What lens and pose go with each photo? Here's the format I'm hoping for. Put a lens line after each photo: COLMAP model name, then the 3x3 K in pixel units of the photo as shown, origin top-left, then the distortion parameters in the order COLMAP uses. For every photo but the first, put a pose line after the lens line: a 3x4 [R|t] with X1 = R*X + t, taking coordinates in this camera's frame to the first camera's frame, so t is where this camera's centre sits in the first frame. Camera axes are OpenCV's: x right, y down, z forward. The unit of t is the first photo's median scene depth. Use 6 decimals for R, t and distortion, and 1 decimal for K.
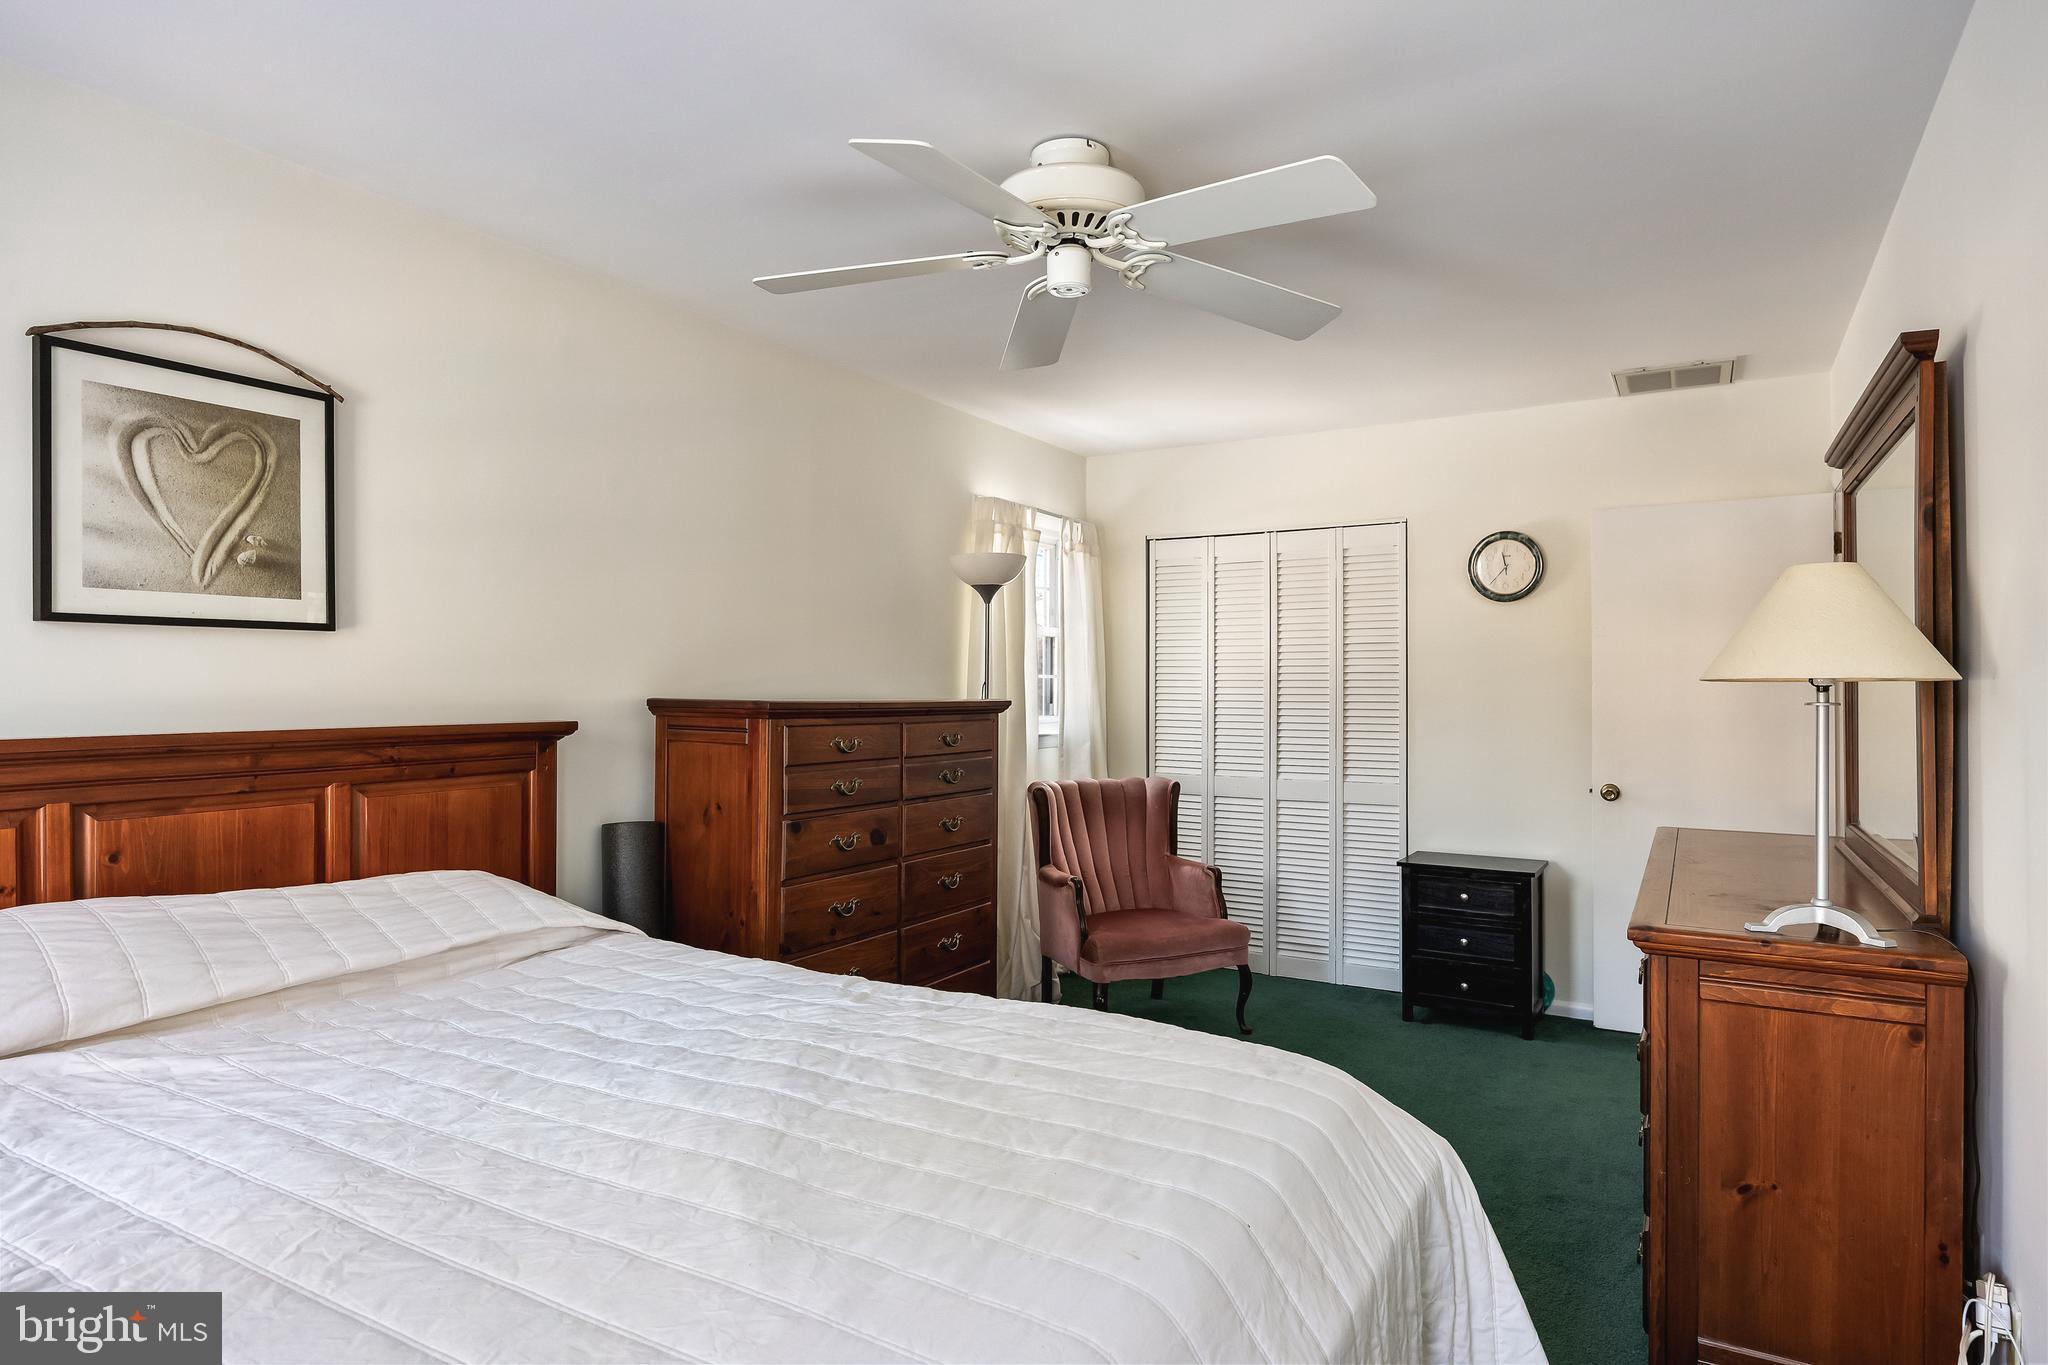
lens RADIAL K [[1140.0, 0, 1022.6], [0, 1140.0, 682.9], [0, 0, 1]] dist [-0.001314, 0.000086]
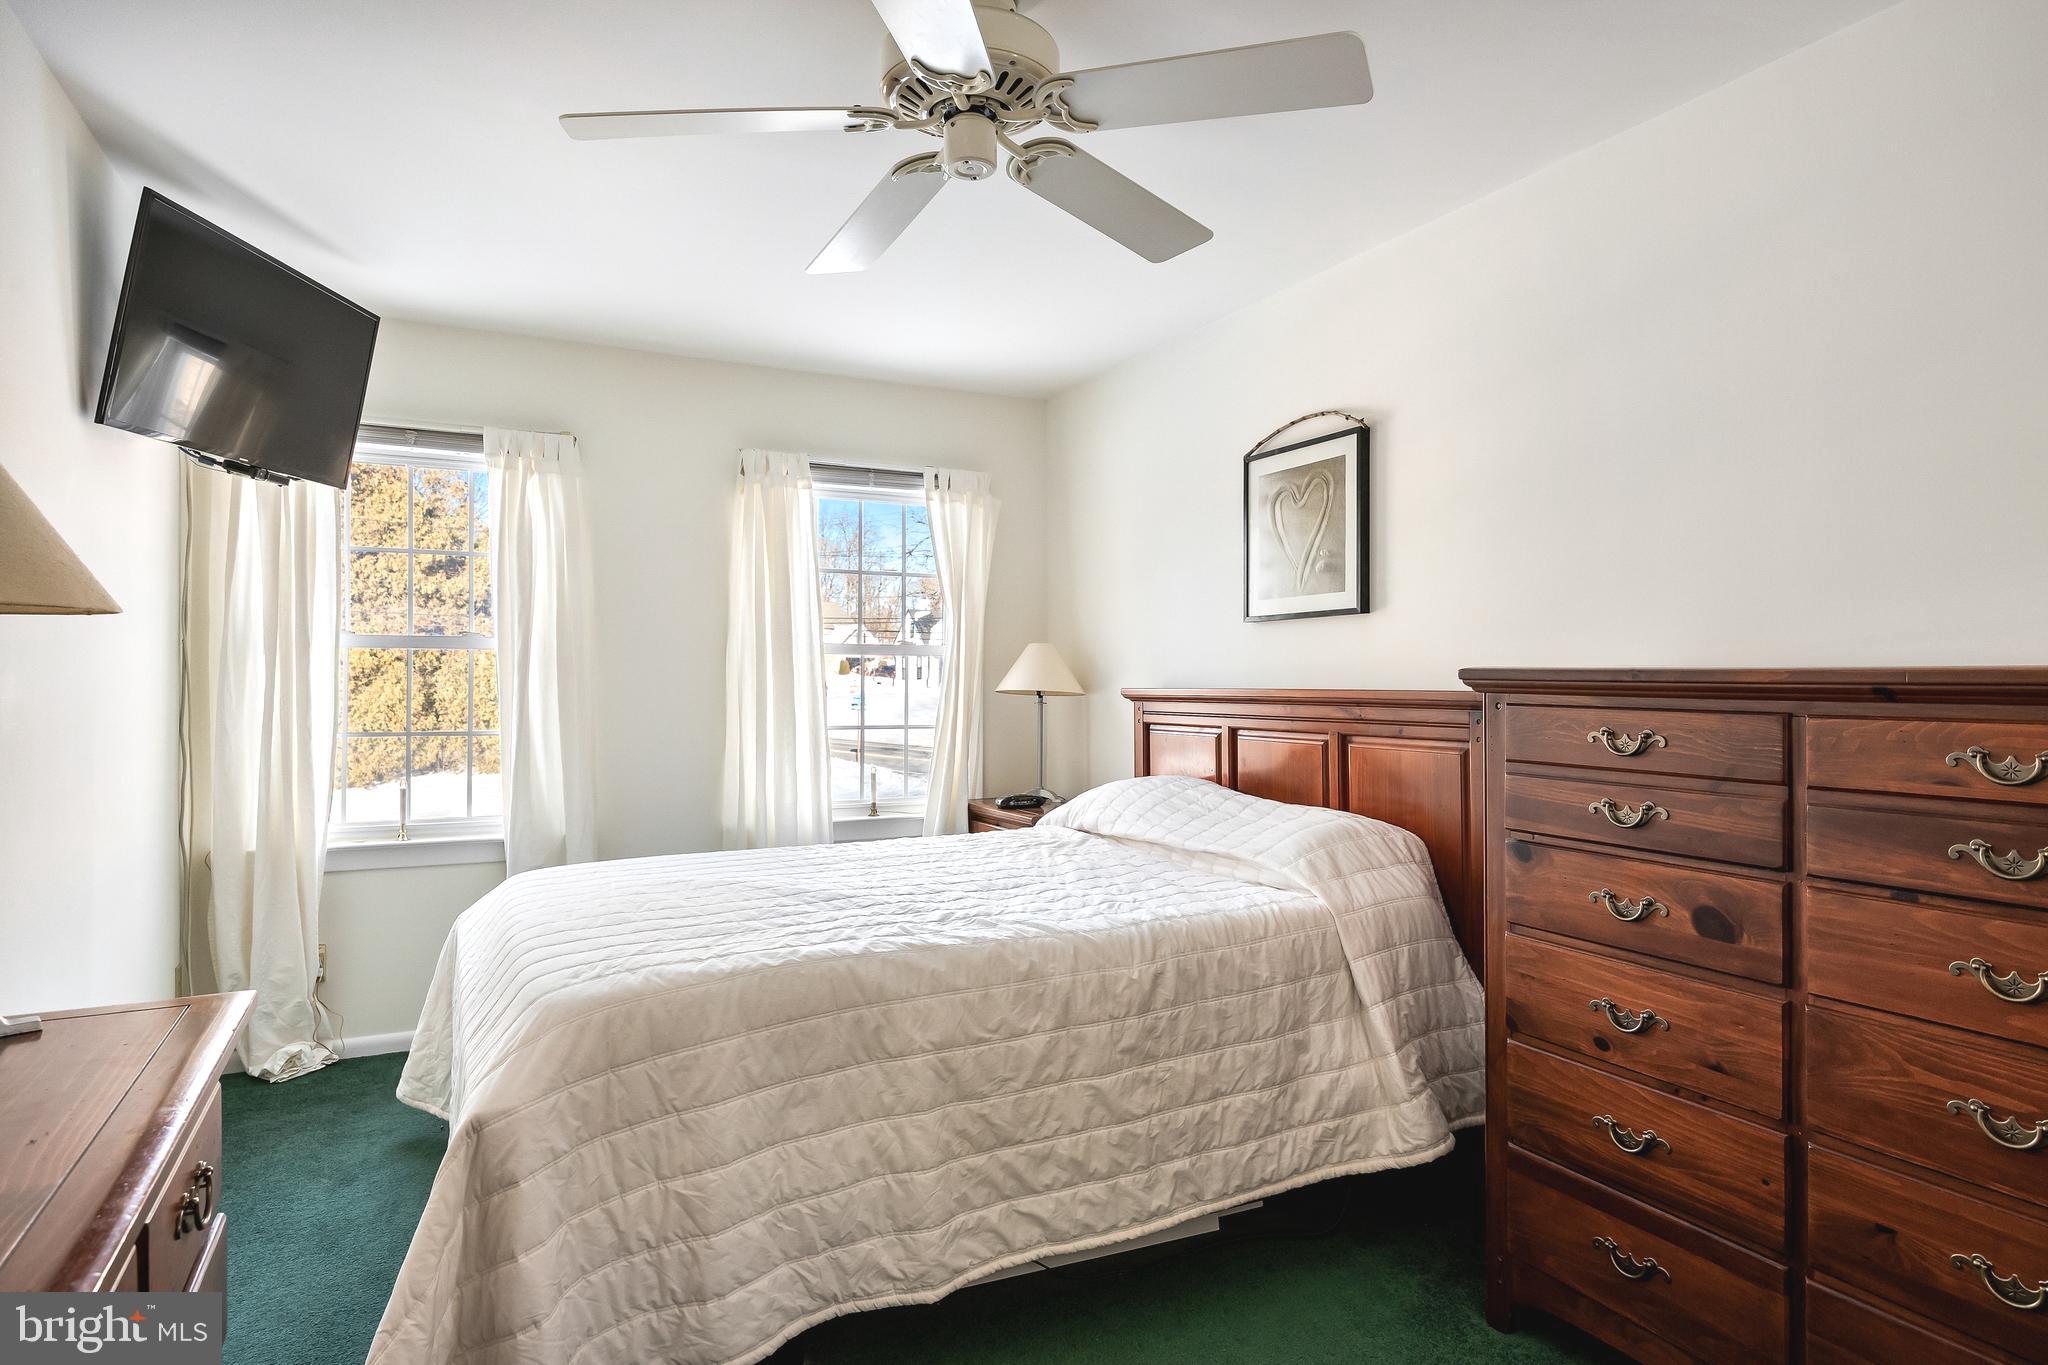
lens RADIAL K [[1140.0, 0, 1021.4], [0, 1140.0, 681.0], [0, 0, 1]] dist [-0.001314, 0.000086]
pose [[-0.522253, 0.000087, -0.852791, 0.679005], [0.000464, 1.000000, -0.000182, 0.029626], [0.852791, -0.000491, -0.522253, 1.375076]]
